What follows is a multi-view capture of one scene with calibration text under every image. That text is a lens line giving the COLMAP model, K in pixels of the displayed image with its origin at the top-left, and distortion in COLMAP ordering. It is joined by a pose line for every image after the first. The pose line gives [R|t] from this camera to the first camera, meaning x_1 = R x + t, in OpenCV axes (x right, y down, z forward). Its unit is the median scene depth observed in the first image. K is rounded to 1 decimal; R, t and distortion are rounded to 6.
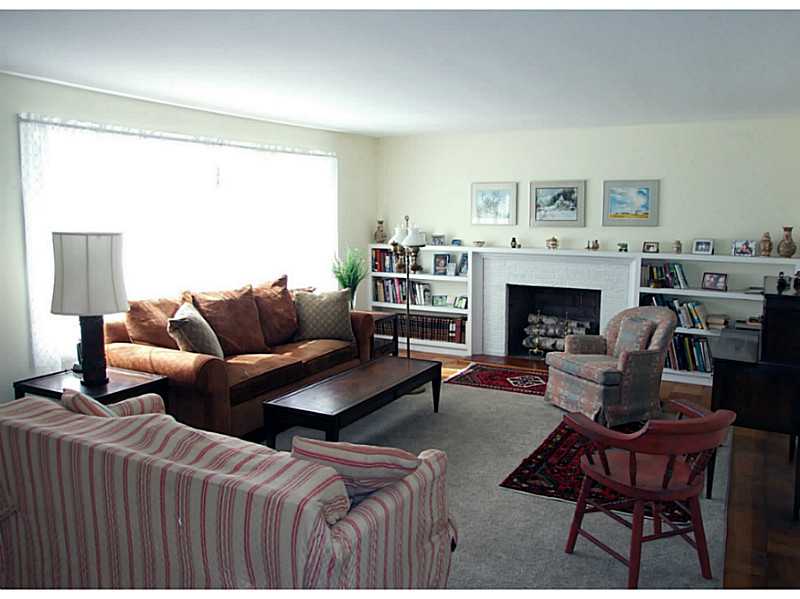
lens RADIAL K [[681.0, 0, 396.9], [0, 681.0, 296.1], [0, 0, 1]] dist [0.009508, 0.004882]
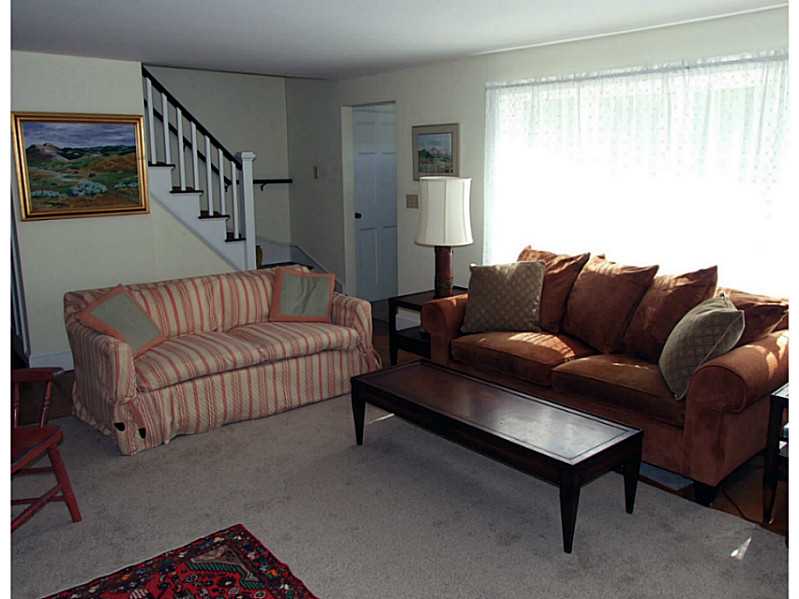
lens RADIAL K [[680.1, 0, 399.0], [0, 680.1, 301.3], [0, 0, 1]] dist [0.009508, 0.004882]
pose [[-0.387317, 0.187809, -0.902615, 0.595125], [-0.121994, 0.959982, 0.252094, -0.145928], [0.913840, 0.207754, -0.348906, 1.130640]]
